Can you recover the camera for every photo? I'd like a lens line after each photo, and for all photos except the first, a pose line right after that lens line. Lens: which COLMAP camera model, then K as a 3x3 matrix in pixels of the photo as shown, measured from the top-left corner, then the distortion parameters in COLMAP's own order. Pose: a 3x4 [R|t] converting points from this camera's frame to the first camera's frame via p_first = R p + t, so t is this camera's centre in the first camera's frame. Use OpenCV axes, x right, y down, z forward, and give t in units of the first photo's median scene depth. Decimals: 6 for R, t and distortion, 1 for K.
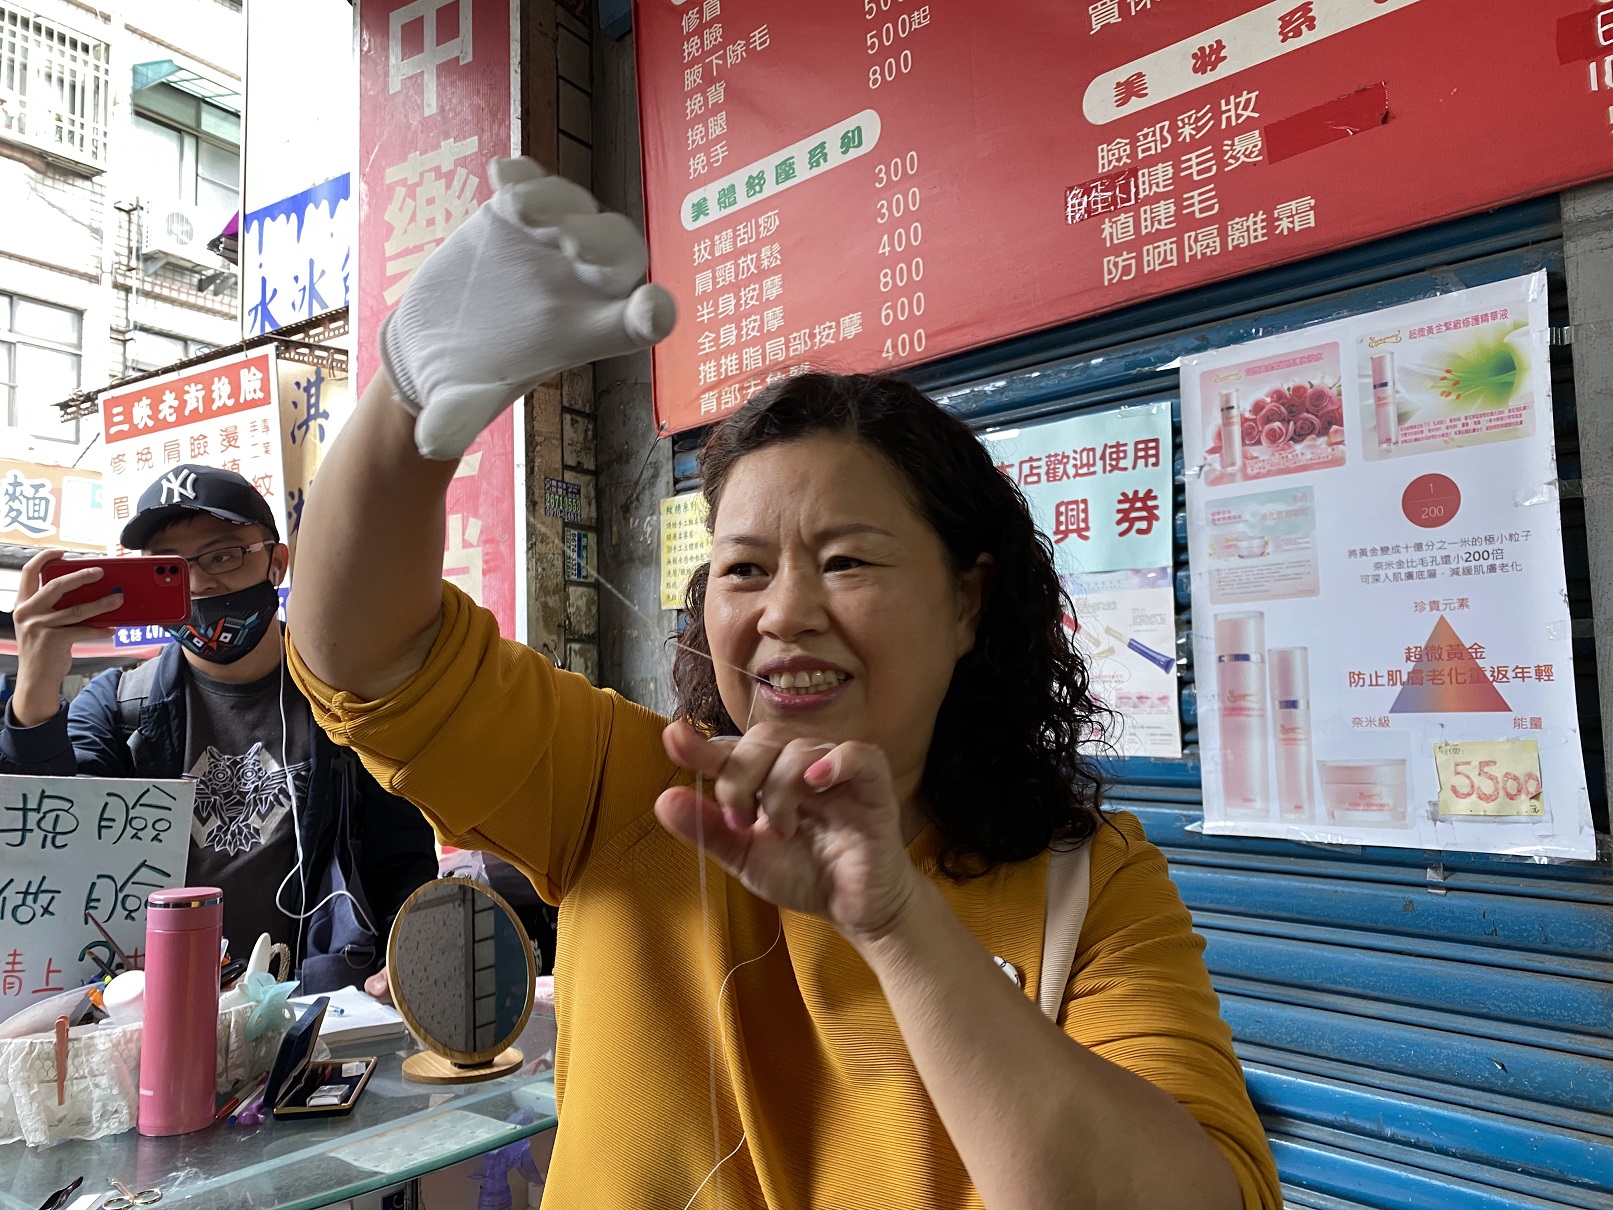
lens RADIAL K [[1231.1, 0, 816.1], [0, 1231.1, 587.4], [0, 0, 1]] dist [0.080920, -0.107808]
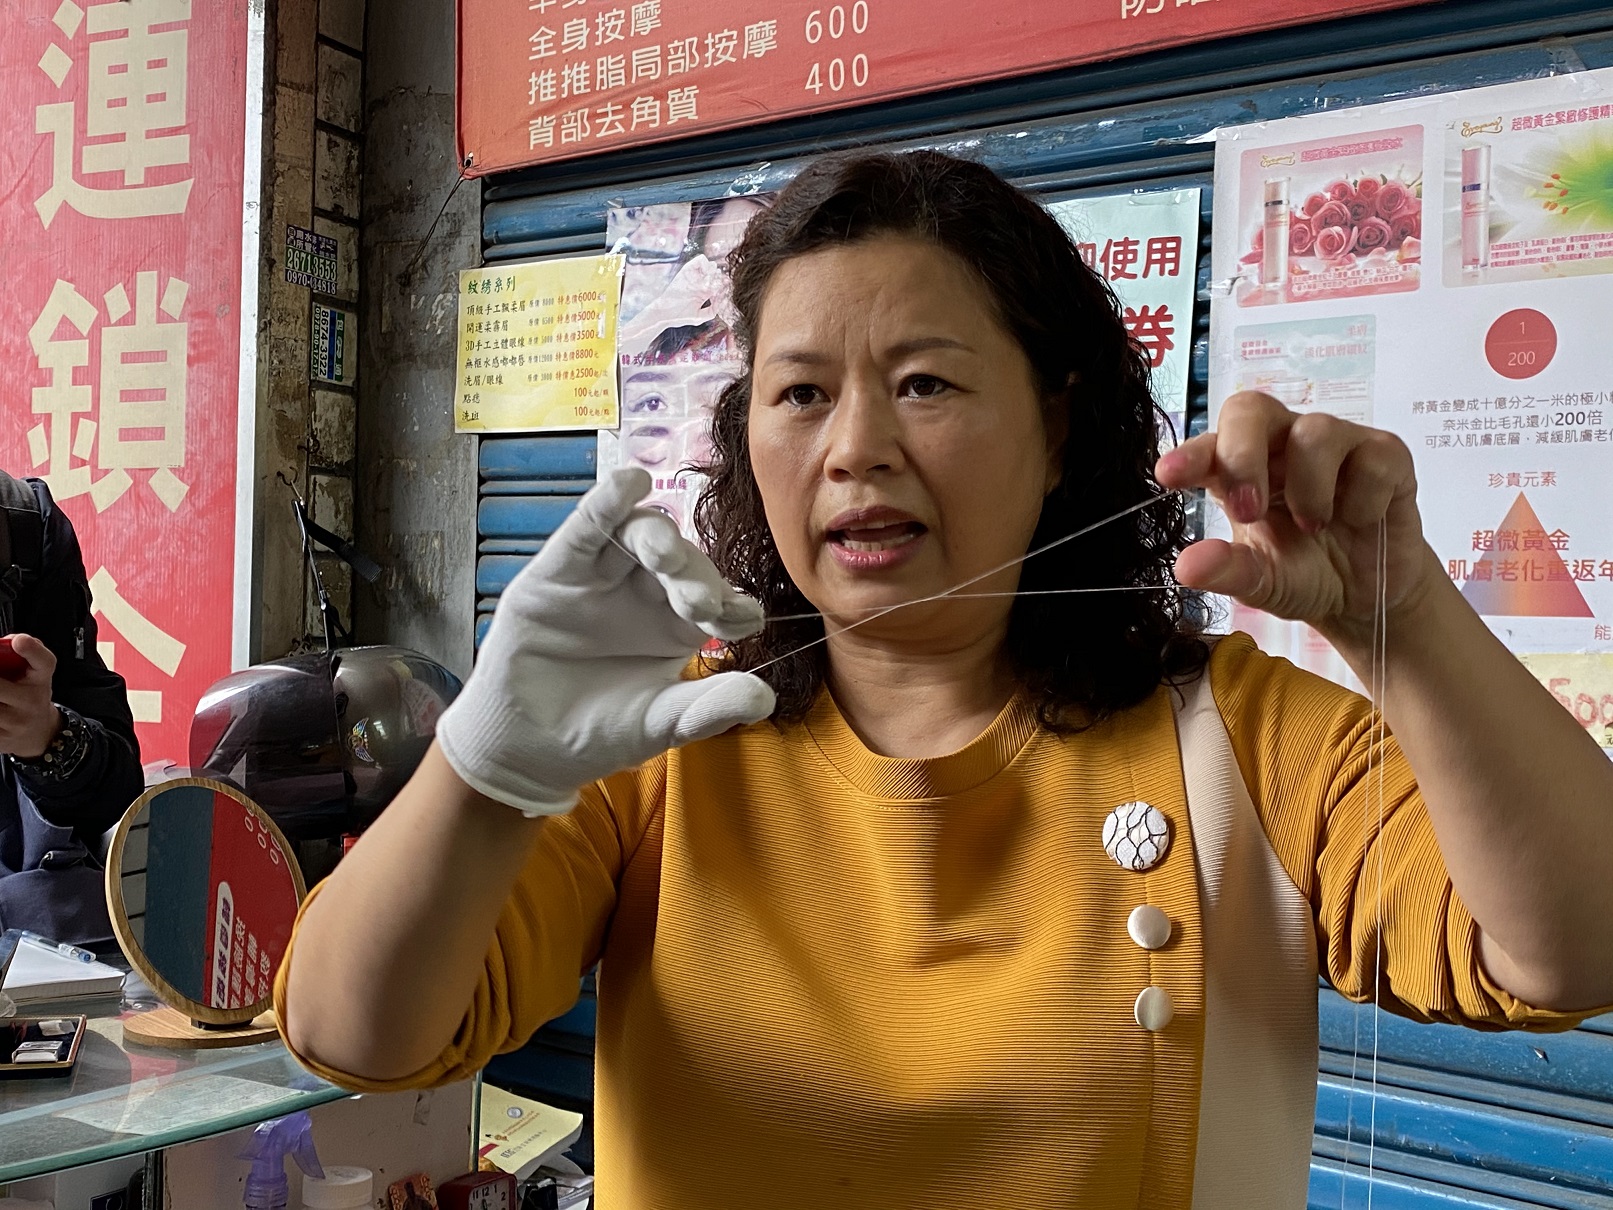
lens RADIAL K [[1922.3, 0, 805.2], [0, 1922.3, 564.7], [0, 0, 1]] dist [0.258714, -0.744256]
pose [[0.993729, 0.050617, 0.099707, -0.054997], [-0.057801, 0.995834, 0.070525, 0.005944], [-0.095721, -0.075846, 0.992514, -0.155802]]
